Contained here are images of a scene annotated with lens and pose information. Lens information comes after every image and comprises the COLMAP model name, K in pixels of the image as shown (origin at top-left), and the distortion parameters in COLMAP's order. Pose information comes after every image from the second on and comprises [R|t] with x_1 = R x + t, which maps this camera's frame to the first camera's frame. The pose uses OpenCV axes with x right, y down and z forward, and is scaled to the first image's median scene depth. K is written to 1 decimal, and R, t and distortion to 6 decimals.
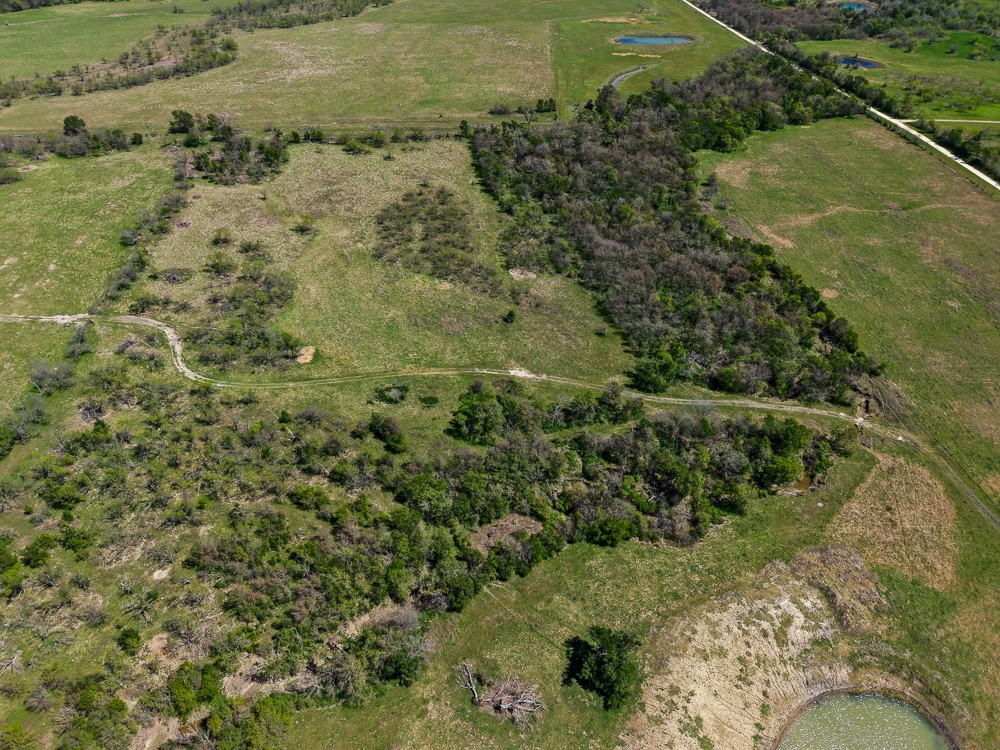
lens RADIAL K [[678.1, 0, 501.7], [0, 678.1, 369.9], [0, 0, 1]] dist [0.043921, -0.041697]
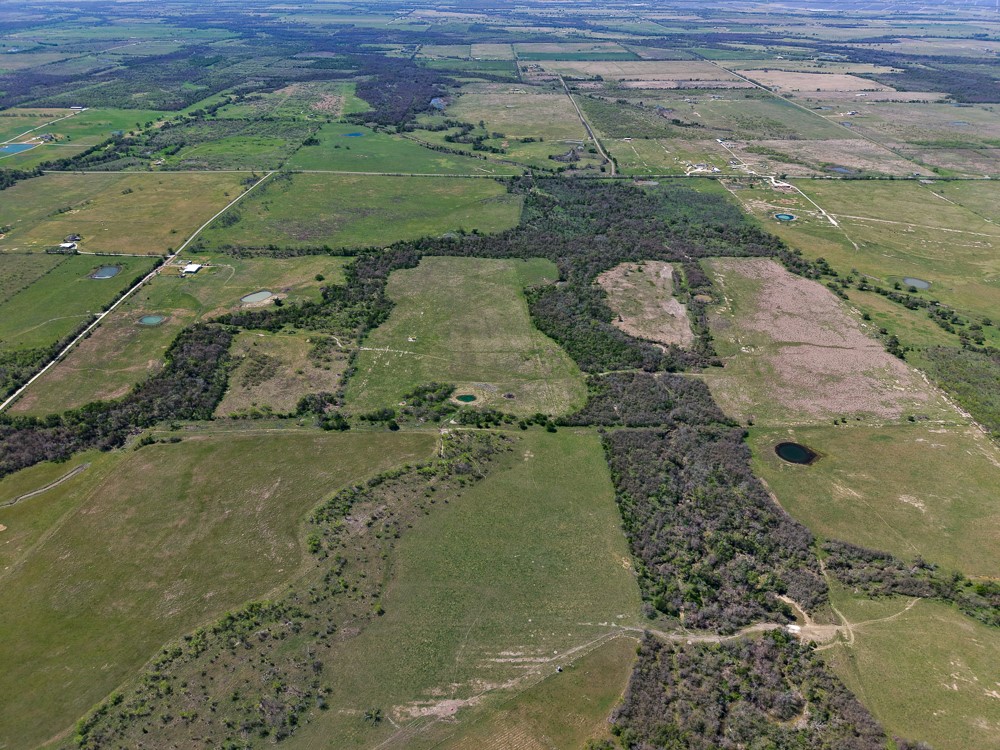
lens RADIAL K [[678.1, 0, 501.7], [0, 678.1, 369.9], [0, 0, 1]] dist [0.043921, -0.041697]
pose [[-0.994320, -0.070581, 0.079659, -1.605620], [0.049672, 0.354209, 0.933846, -3.367715], [-0.094127, 0.932499, -0.348691, 2.223972]]
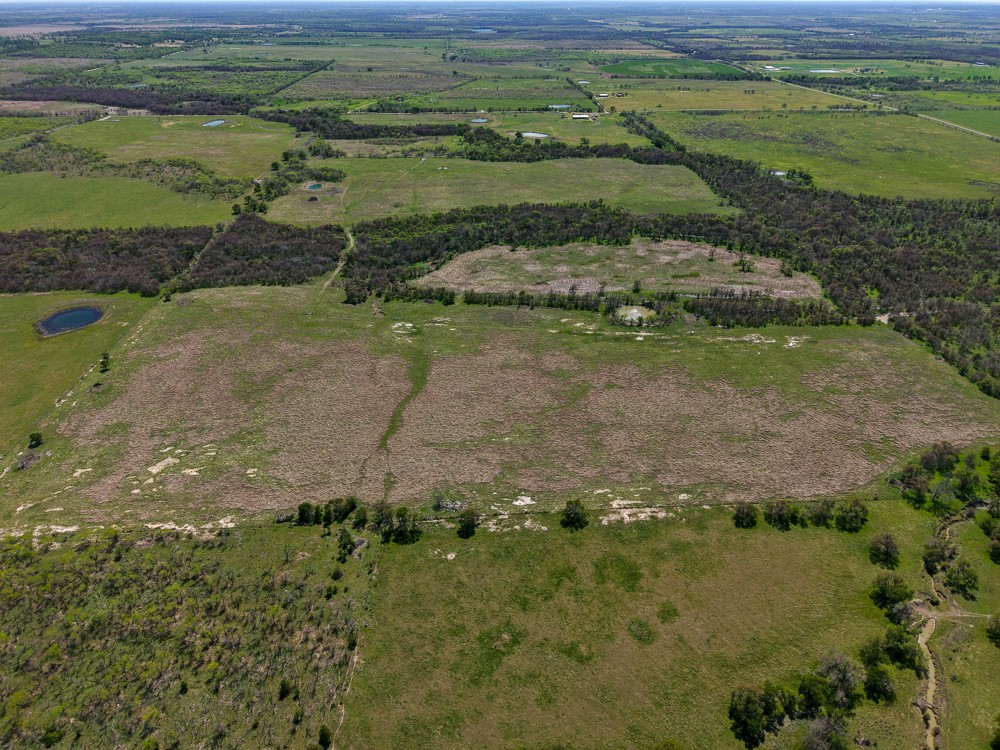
lens RADIAL K [[678.1, 0, 501.7], [0, 678.1, 369.9], [0, 0, 1]] dist [0.043921, -0.041697]
pose [[0.063167, -0.489982, 0.869441, -4.257586], [0.617105, 0.703846, 0.351826, -0.297317], [-0.784341, 0.514313, 0.346830, -0.074812]]
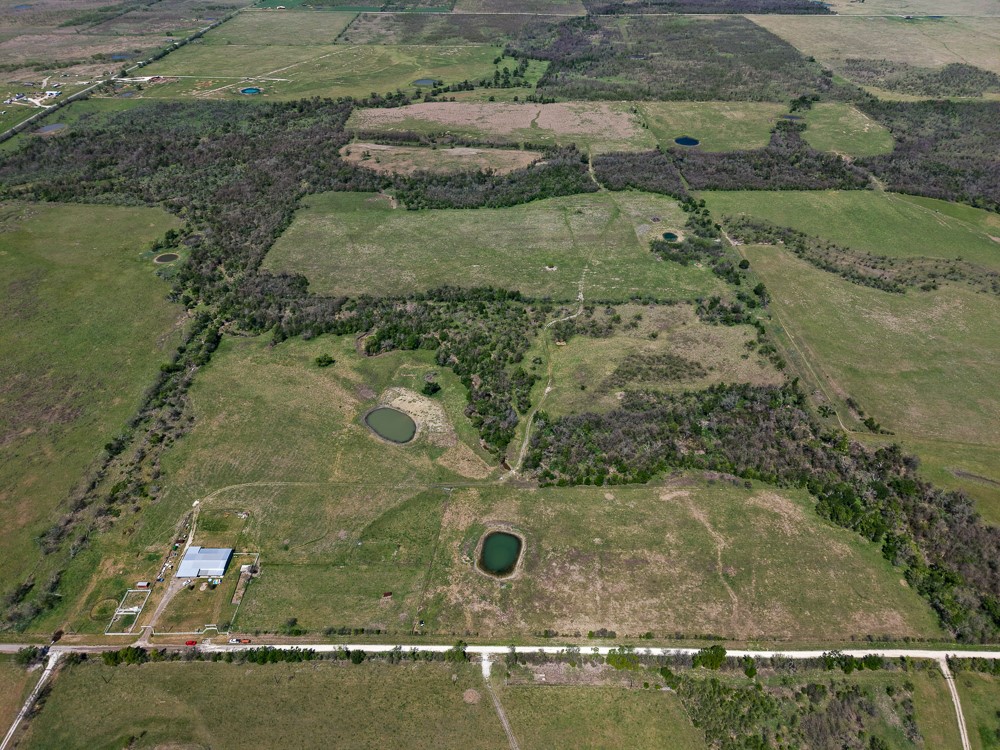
lens RADIAL K [[677.0, 0, 500.0], [0, 677.0, 358.8], [0, 0, 1]] dist [0.102048, -0.203085]
pose [[-0.109876, 0.570631, -0.813823, 1.833663], [-0.623390, 0.598159, 0.503578, -1.100853], [0.774153, 0.562660, 0.290002, 0.016279]]
